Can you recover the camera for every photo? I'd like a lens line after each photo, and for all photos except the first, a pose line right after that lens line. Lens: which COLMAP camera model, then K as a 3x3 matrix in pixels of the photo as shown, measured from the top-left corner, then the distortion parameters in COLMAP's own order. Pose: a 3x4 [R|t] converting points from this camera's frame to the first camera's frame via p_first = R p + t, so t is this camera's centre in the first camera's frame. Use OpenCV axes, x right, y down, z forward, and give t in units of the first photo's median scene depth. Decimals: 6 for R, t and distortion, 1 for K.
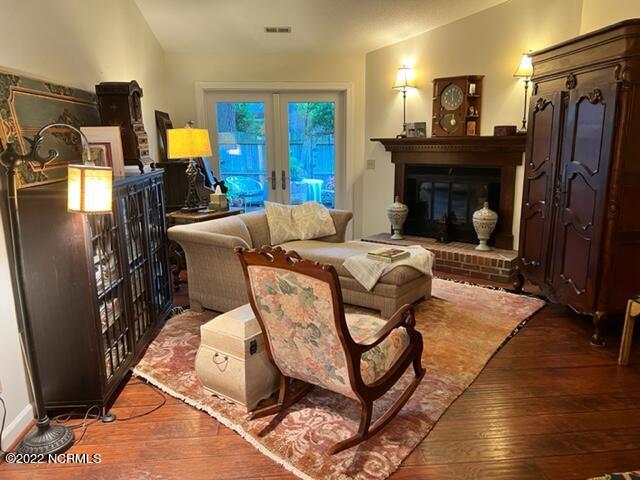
lens RADIAL K [[479.1, 0, 321.1], [0, 479.1, 240.1], [0, 0, 1]] dist [0.006830, -0.003725]
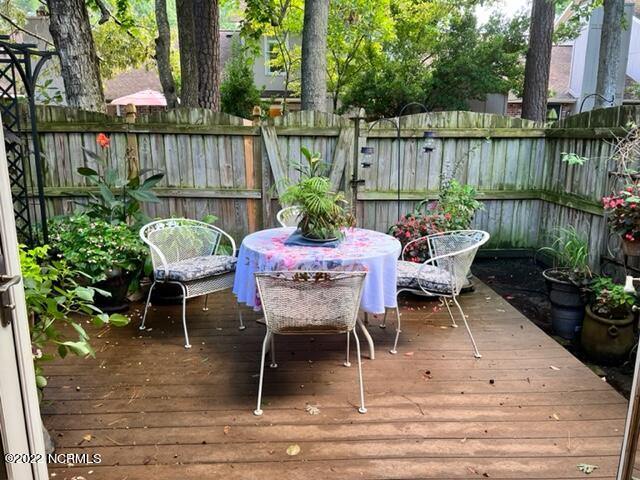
lens RADIAL K [[502.1, 0, 320.4], [0, 502.1, 239.7], [0, 0, 1]] dist [-0.001139, -0.000090]
pose [[0.998990, 0.023297, -0.038433, -0.034327], [-0.022789, 0.999648, 0.013607, -0.104754], [0.038737, -0.012718, 0.999169, 0.500459]]
